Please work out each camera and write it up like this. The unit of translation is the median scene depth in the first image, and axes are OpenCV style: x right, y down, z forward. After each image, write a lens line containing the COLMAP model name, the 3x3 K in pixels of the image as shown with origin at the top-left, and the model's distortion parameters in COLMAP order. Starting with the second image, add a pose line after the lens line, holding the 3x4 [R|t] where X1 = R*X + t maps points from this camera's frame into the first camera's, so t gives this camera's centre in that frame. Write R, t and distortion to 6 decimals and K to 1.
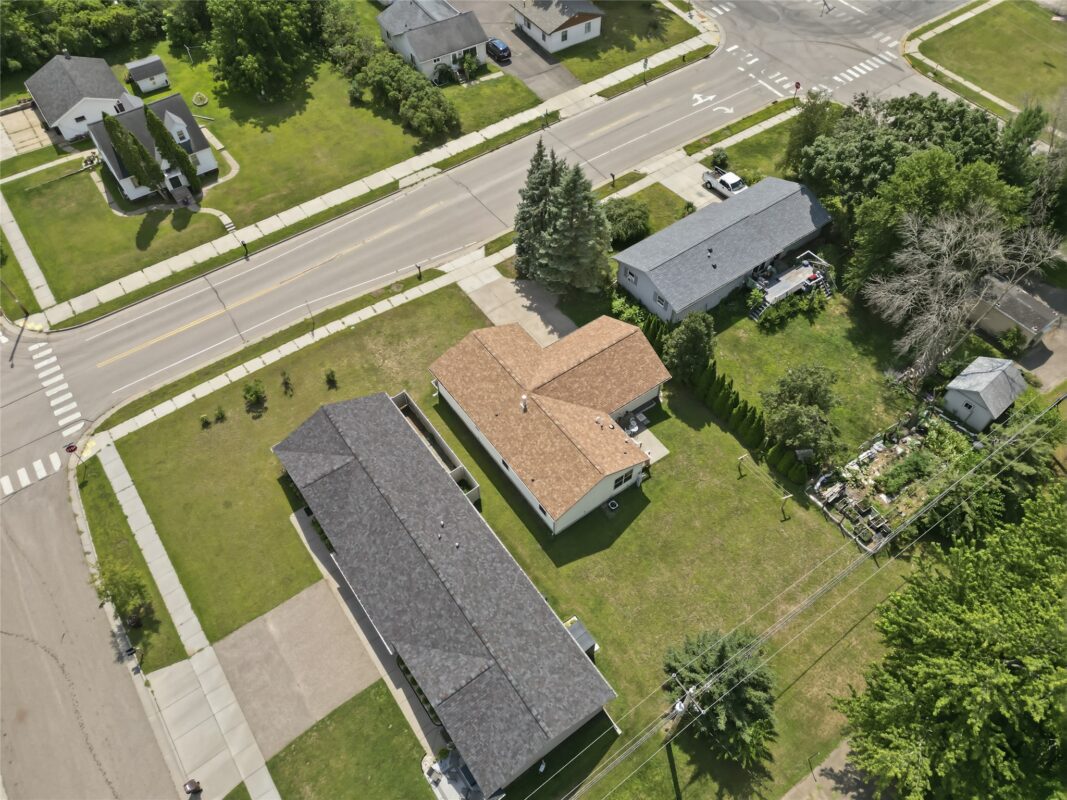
lens RADIAL K [[751.5, 0, 532.6], [0, 751.5, 396.1], [0, 0, 1]] dist [0.063496, -0.052360]
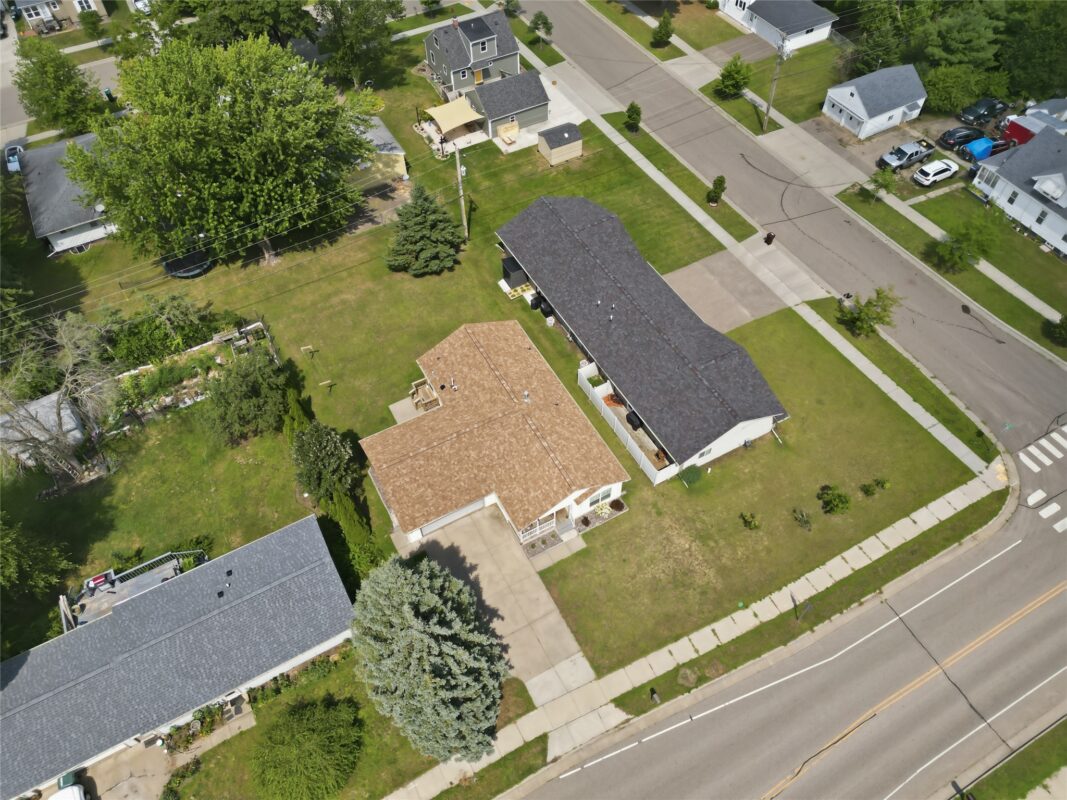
lens RADIAL K [[751.5, 0, 534.2], [0, 751.5, 401.6], [0, 0, 1]] dist [0.063496, -0.052360]
pose [[-0.991371, -0.082763, 0.101657, -0.096330], [0.119851, -0.258125, 0.958649, -0.738118], [-0.053100, 0.962560, 0.265817, 0.607181]]
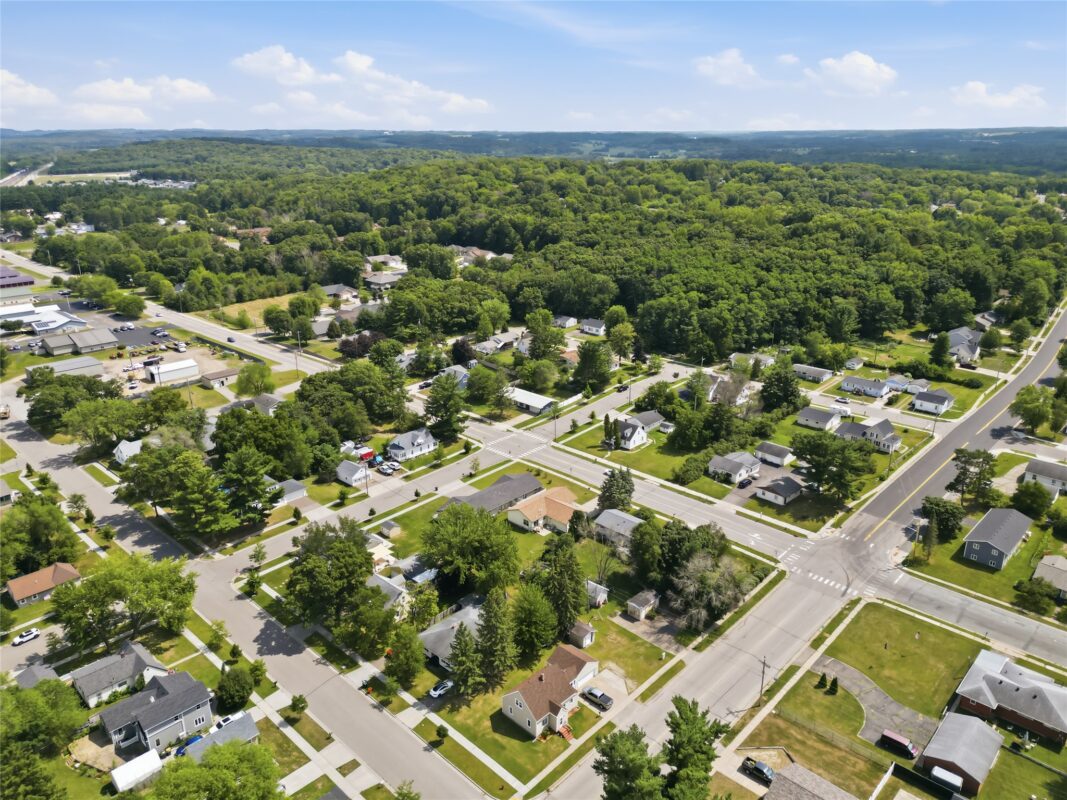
lens RADIAL K [[751.5, 0, 529.7], [0, 751.5, 400.3], [0, 0, 1]] dist [0.063496, -0.052360]
pose [[0.182572, 0.336157, -0.923940, 2.371062], [-0.779171, 0.622598, 0.072554, -0.375812], [0.599633, 0.706661, 0.375593, -0.476719]]
